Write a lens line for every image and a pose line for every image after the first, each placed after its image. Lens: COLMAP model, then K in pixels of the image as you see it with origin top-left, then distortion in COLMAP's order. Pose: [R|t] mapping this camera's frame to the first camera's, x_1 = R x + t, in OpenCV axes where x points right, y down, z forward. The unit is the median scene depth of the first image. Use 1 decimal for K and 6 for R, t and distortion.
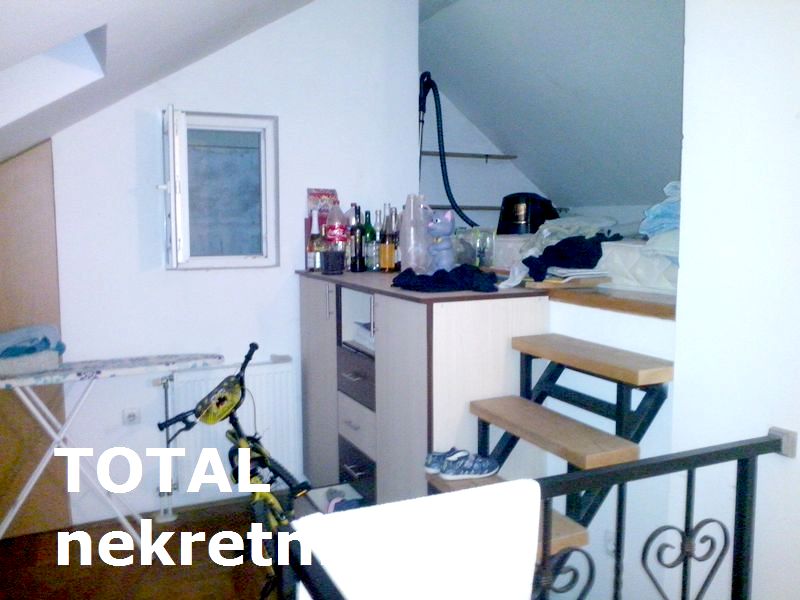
lens RADIAL K [[684.6, 0, 394.4], [0, 684.6, 295.8], [0, 0, 1]] dist [-0.017591, 0.019791]
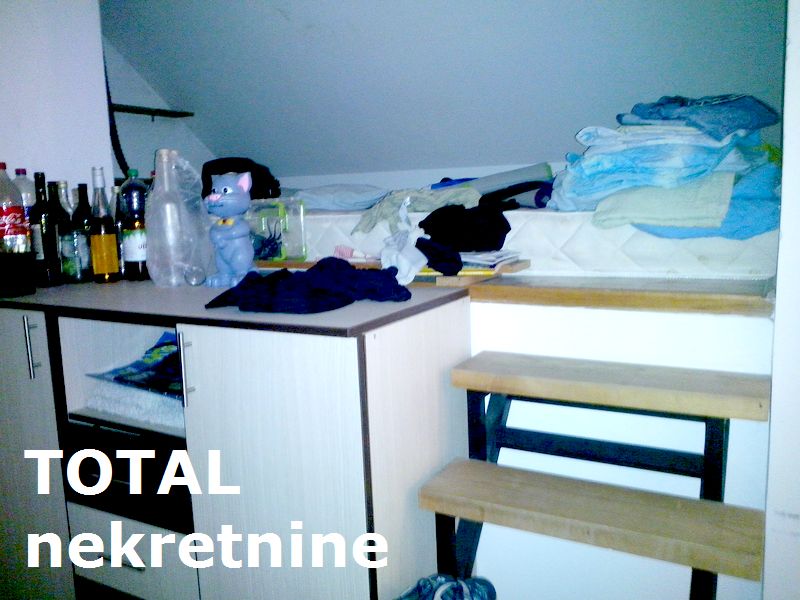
lens RADIAL K [[684.6, 0, 394.4], [0, 684.6, 295.8], [0, 0, 1]] dist [-0.017591, 0.019791]
pose [[0.812340, -0.108169, 0.573064, -0.179375], [0.093627, 0.994091, 0.054920, -0.035899], [-0.575619, 0.009041, 0.817668, 0.418733]]
